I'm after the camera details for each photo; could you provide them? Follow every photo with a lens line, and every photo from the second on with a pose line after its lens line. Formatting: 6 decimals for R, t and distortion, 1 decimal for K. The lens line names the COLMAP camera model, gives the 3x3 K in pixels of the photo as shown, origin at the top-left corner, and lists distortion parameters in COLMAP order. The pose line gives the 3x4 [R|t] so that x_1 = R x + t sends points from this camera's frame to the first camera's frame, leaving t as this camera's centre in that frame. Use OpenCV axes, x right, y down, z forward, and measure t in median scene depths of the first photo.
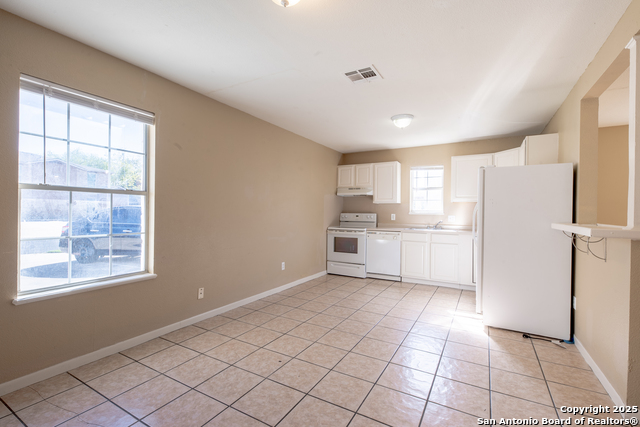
lens RADIAL K [[287.7, 0, 316.7], [0, 287.7, 212.8], [0, 0, 1]] dist [0.002813, 0.000023]
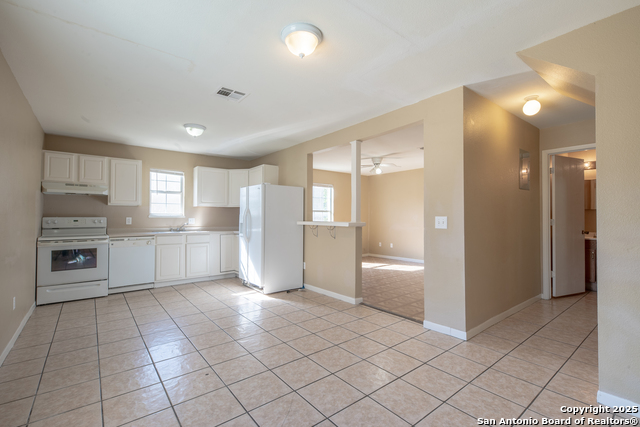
lens RADIAL K [[287.7, 0, 316.7], [0, 287.7, 212.8], [0, 0, 1]] dist [0.002813, 0.000023]
pose [[0.365480, 0.002946, 0.930815, -0.378269], [0.004657, 0.999977, -0.004993, -0.003537], [-0.930808, 0.006159, 0.365458, 0.136099]]
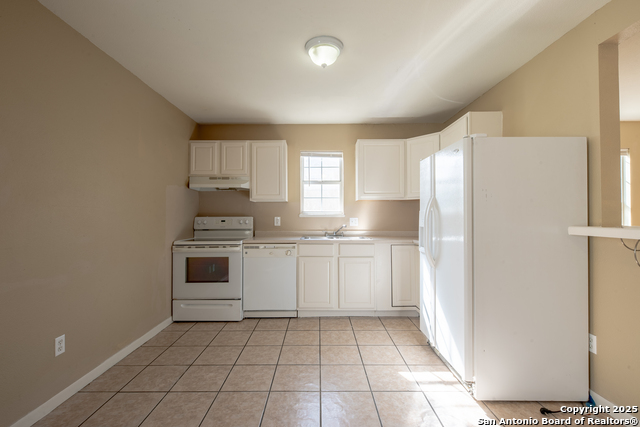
lens RADIAL K [[287.7, 0, 316.7], [0, 287.7, 212.8], [0, 0, 1]] dist [0.002813, 0.000023]
pose [[0.865739, -0.008240, 0.500428, -0.001576], [0.013856, 0.999876, -0.007508, 0.000450], [-0.500304, 0.013434, 0.865745, 0.370004]]
